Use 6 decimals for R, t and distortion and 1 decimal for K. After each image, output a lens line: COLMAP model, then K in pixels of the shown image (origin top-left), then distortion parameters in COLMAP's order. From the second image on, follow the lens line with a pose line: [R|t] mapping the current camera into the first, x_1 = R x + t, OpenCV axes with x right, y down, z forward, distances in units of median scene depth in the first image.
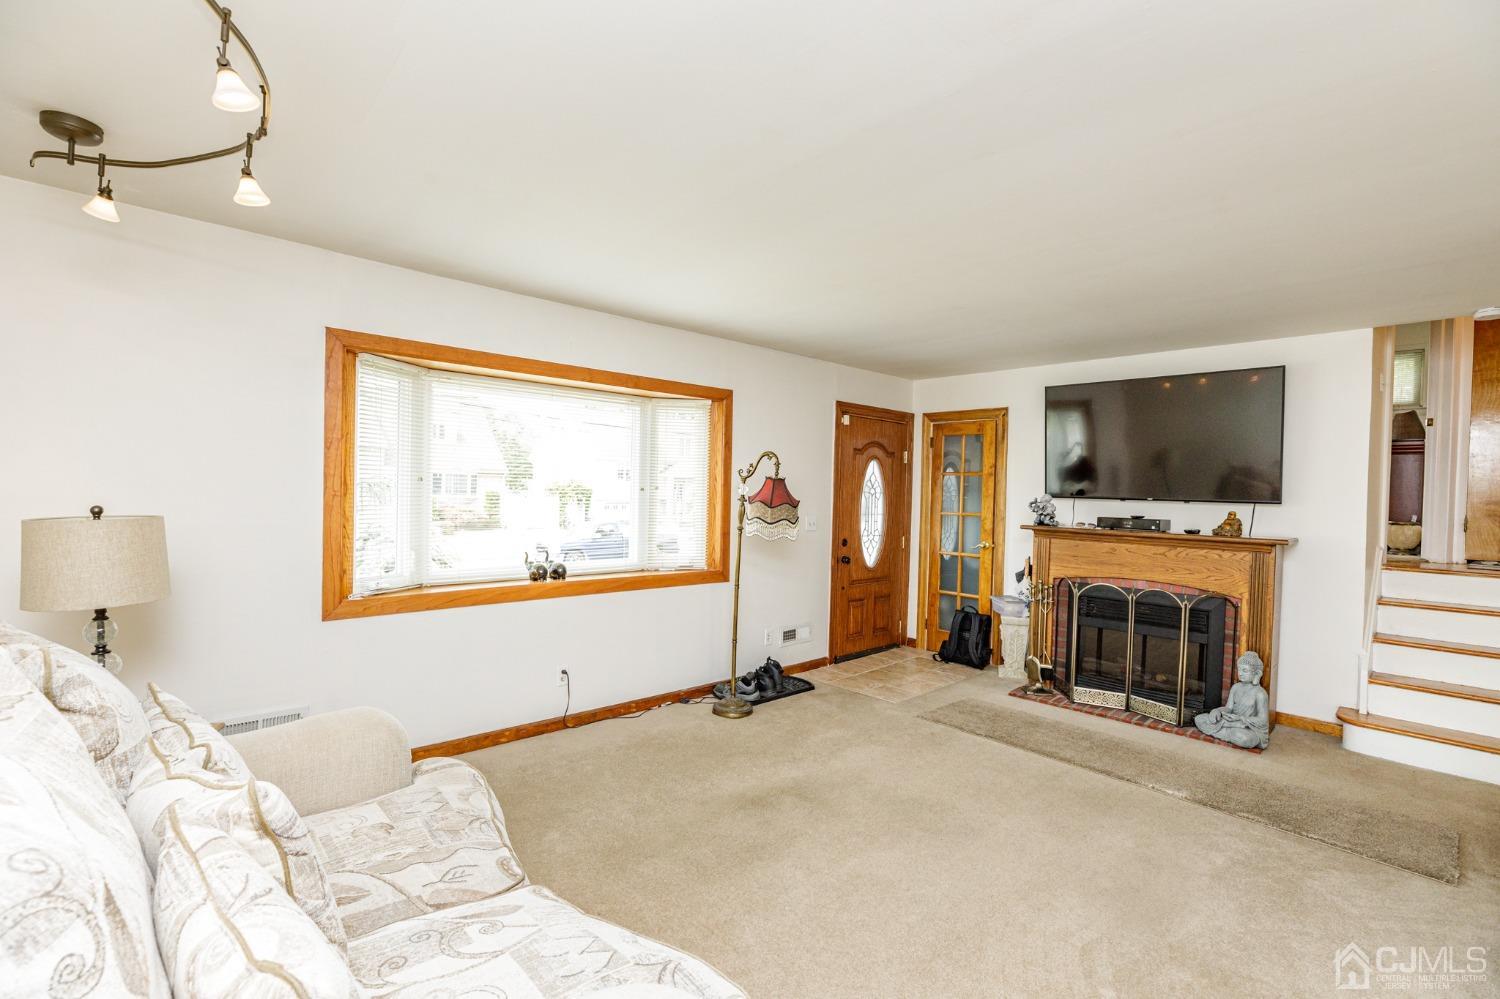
lens RADIAL K [[678.5, 0, 754.5], [0, 678.5, 502.4], [0, 0, 1]] dist [-0.014417, 0.000906]
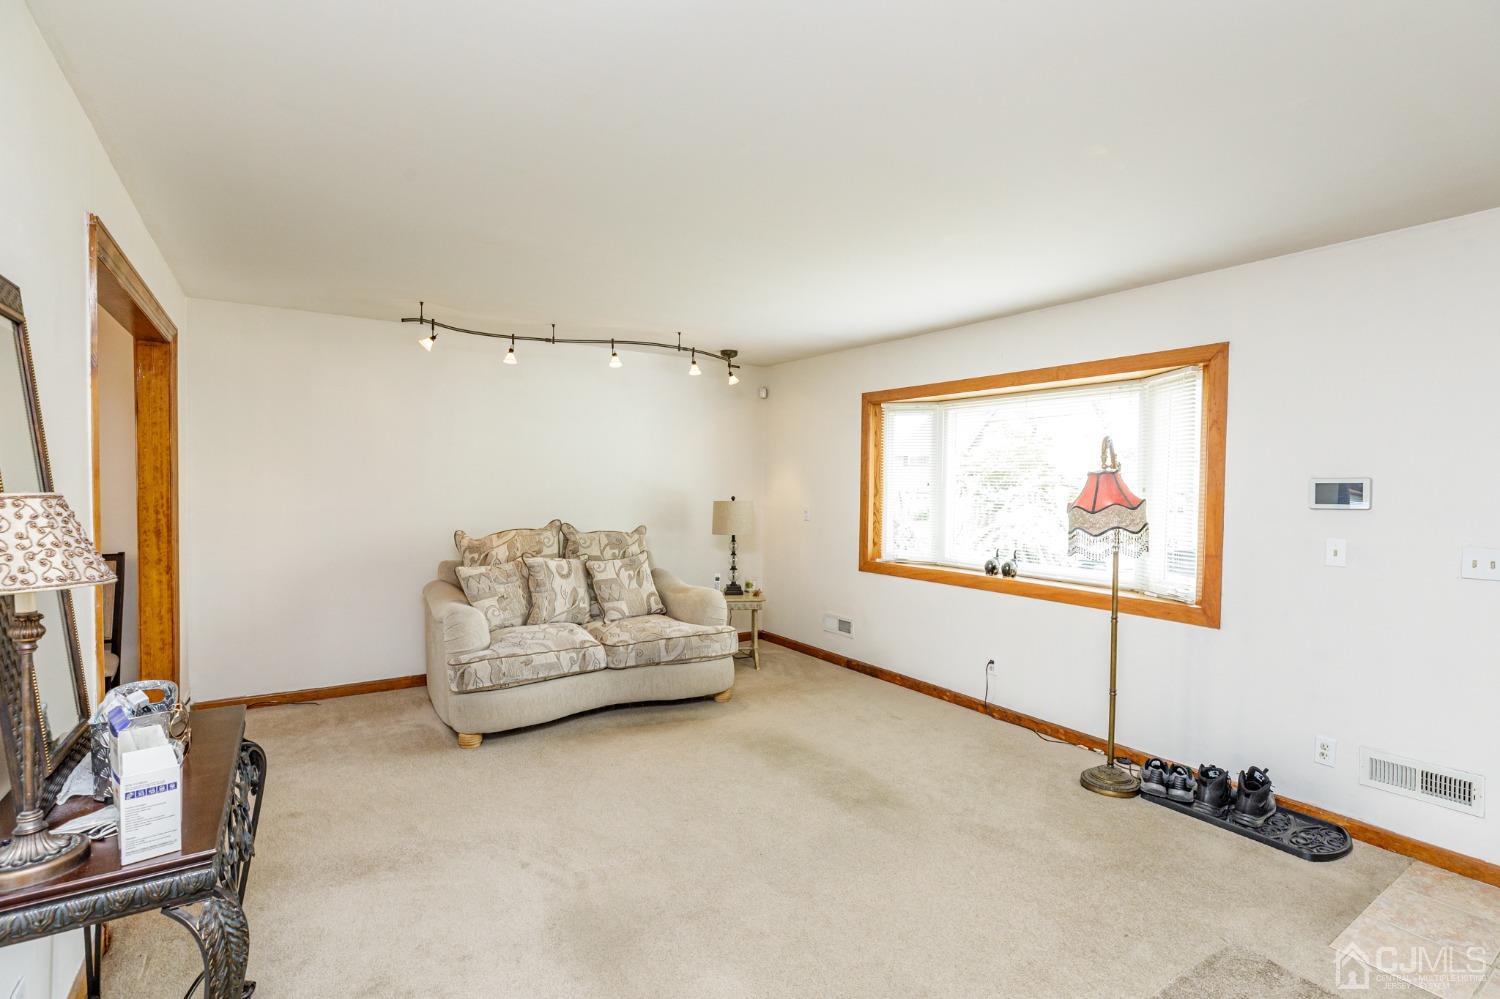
lens RADIAL K [[718.3, 0, 750.0], [0, 718.3, 499.5], [0, 0, 1]] dist [-0.001251, 0.000413]
pose [[-0.161732, -0.002044, -0.986833, 0.928928], [-0.035357, 0.999368, 0.003724, 0.003670], [0.986201, 0.035494, -0.161702, 0.827378]]
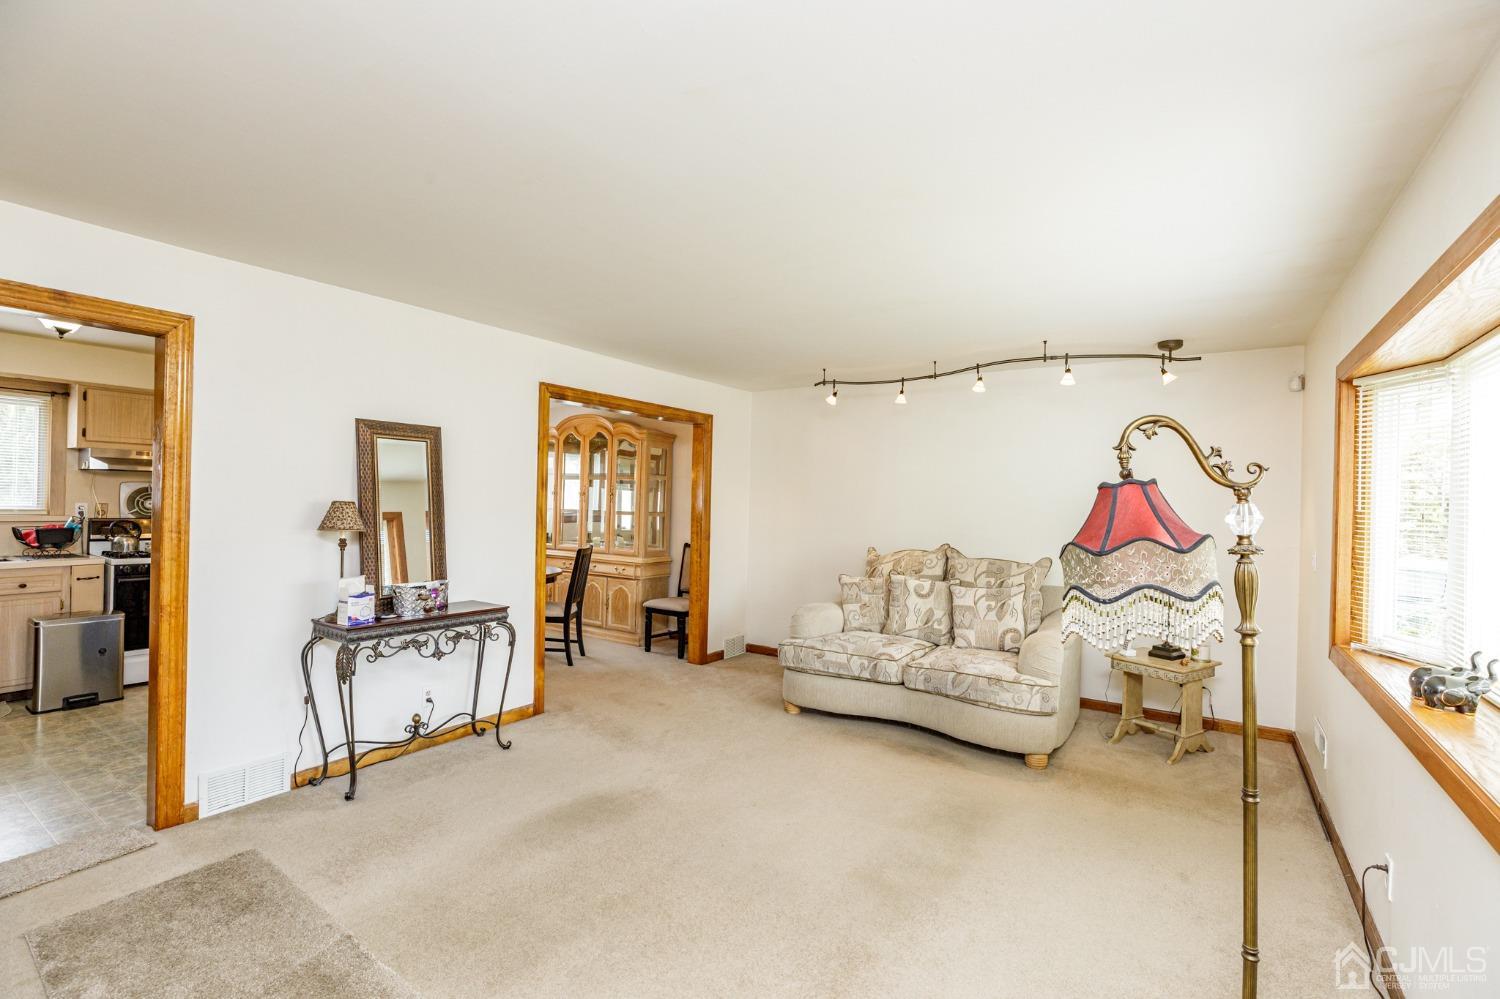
lens RADIAL K [[686.7, 0, 750.0], [0, 686.7, 499.5], [0, 0, 1]] dist [-0.002378, 0.000508]
pose [[-0.974062, -0.046241, -0.221508, 0.362114], [-0.049585, 0.998724, 0.009560, -0.020678], [0.220783, 0.020295, -0.975112, 1.459669]]
